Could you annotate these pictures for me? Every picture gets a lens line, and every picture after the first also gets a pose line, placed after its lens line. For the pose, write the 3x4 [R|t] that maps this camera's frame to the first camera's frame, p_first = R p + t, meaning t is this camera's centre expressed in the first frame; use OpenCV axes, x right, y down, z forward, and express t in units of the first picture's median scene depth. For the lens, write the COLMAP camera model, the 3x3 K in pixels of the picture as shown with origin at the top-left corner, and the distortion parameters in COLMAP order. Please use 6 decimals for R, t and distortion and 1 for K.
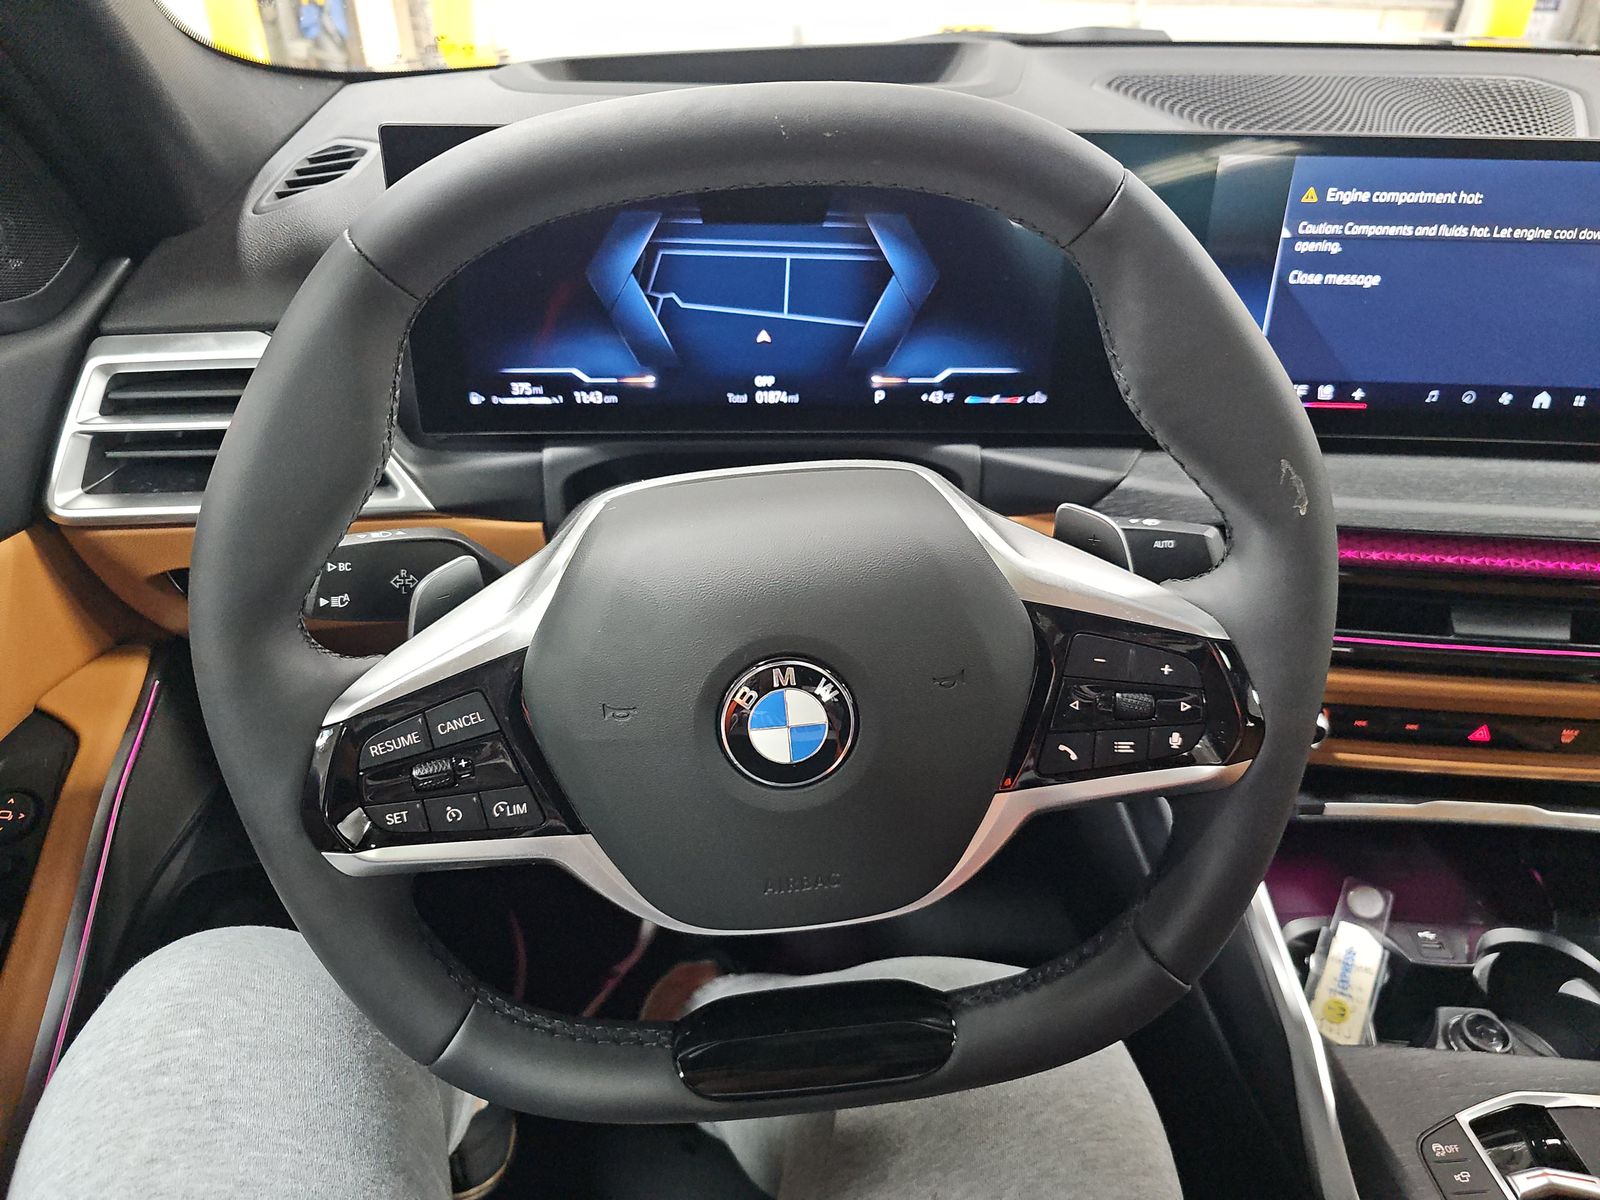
lens RADIAL K [[1008.8, 0, 800.0], [0, 1008.8, 600.0], [0, 0, 1]] dist [0.045459, -0.050056]
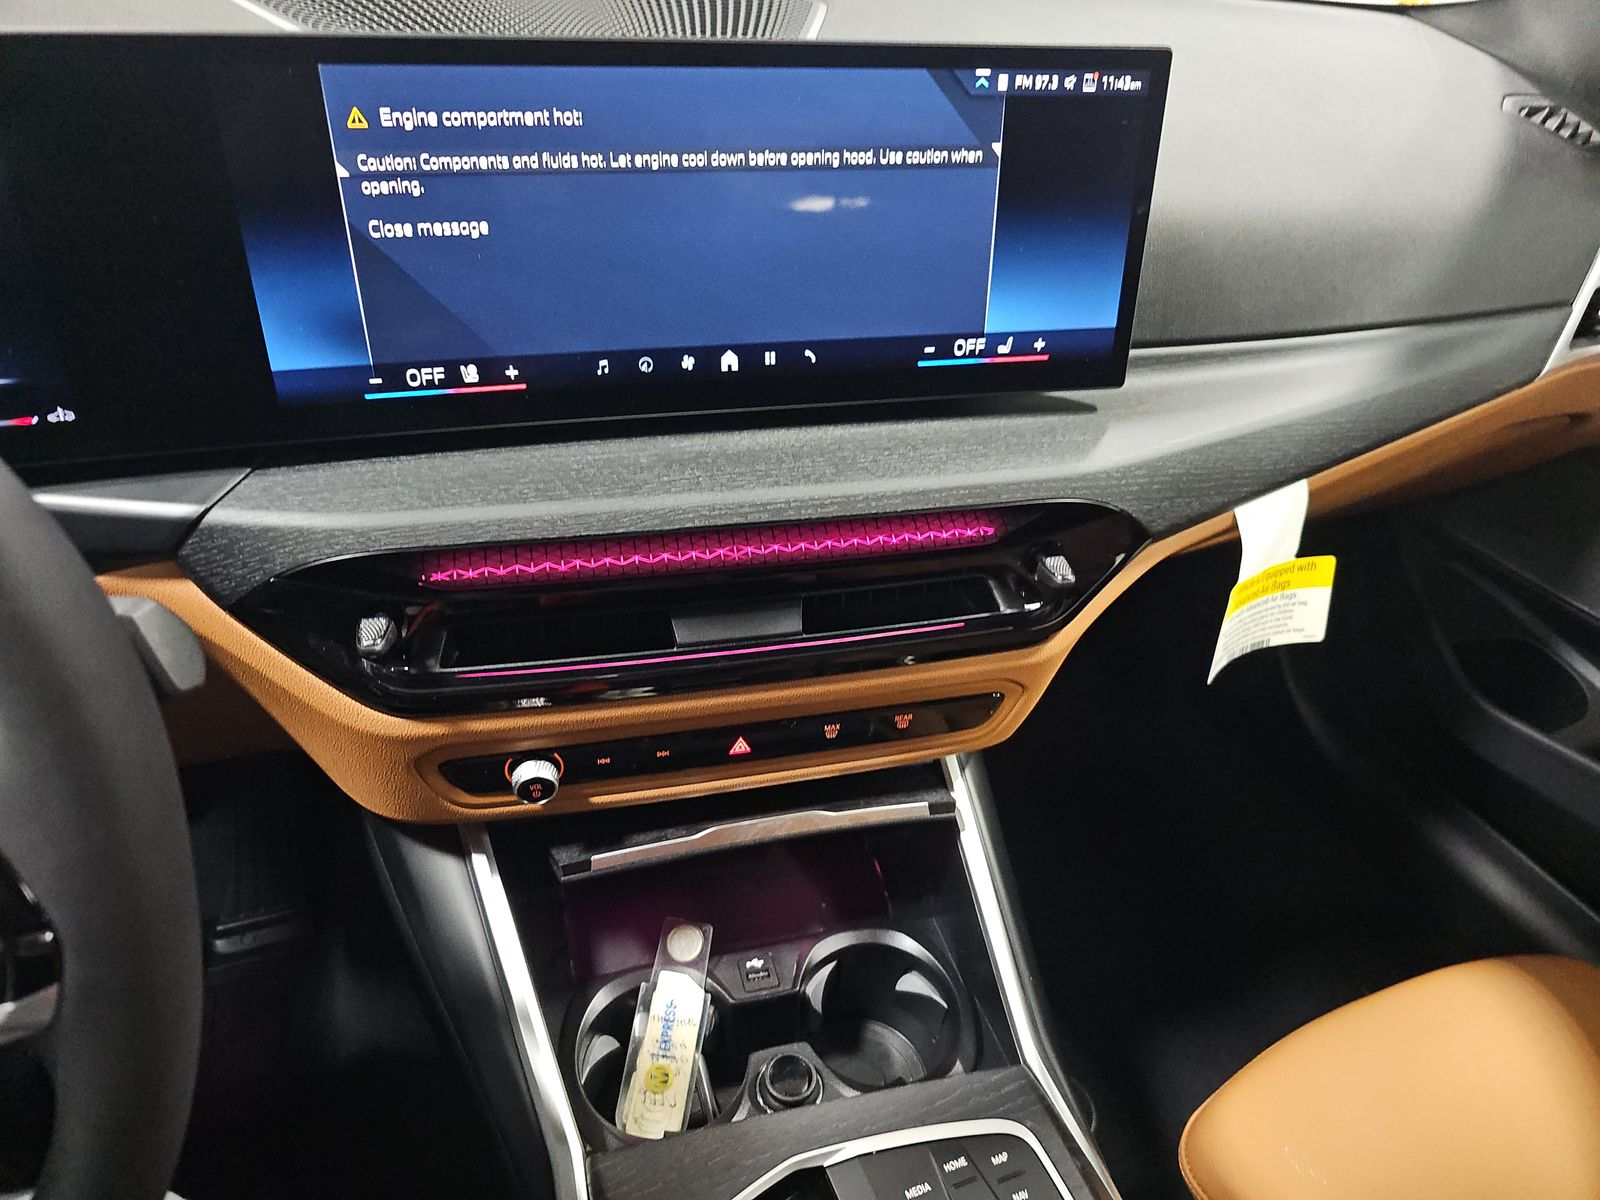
lens RADIAL K [[1008.8, 0, 800.0], [0, 1008.8, 600.0], [0, 0, 1]] dist [0.045459, -0.050056]
pose [[0.950421, -0.152610, 0.270943, 0.537605], [0.138490, 0.987843, 0.070610, -0.050999], [-0.278425, -0.029587, 0.960002, 0.167805]]
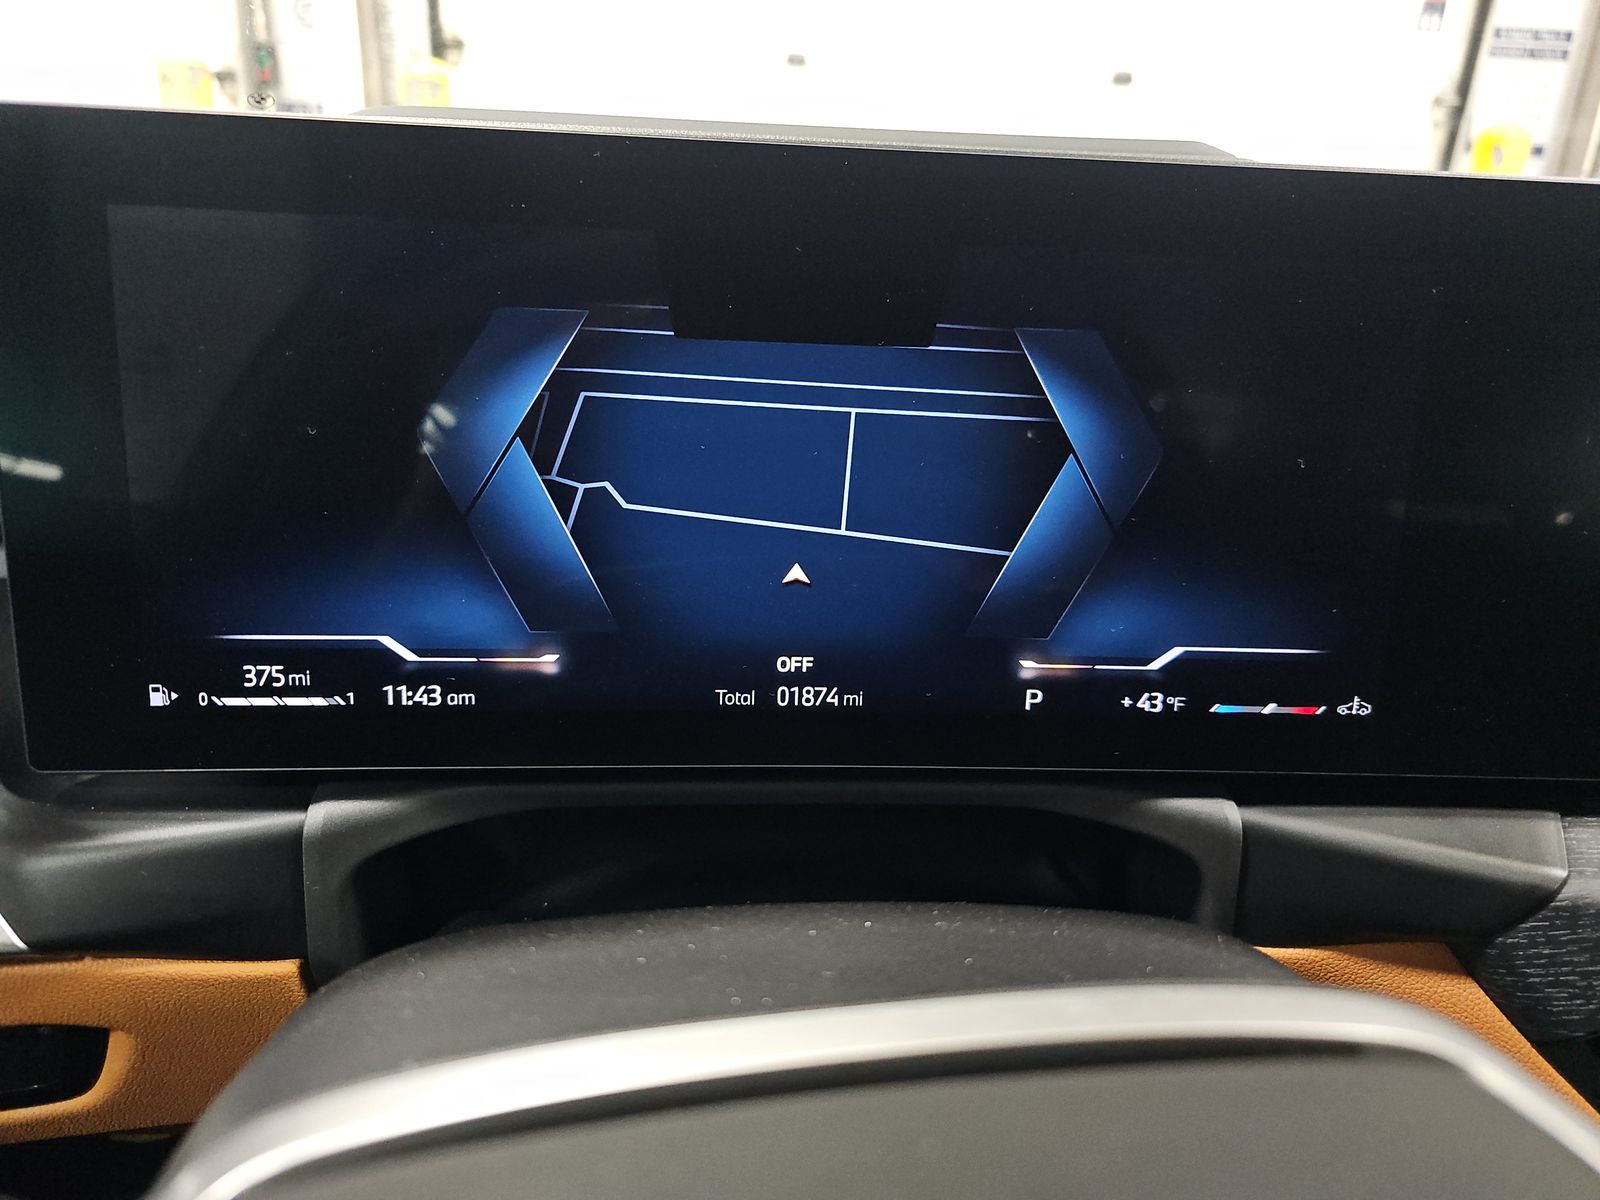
lens RADIAL K [[1008.8, 0, 800.0], [0, 1008.8, 600.0], [0, 0, 1]] dist [0.045459, -0.050056]
pose [[0.999782, 0.016296, 0.013084, -0.039562], [-0.012634, 0.970009, -0.242741, -0.132167], [-0.016648, 0.242523, 0.970003, 0.538724]]
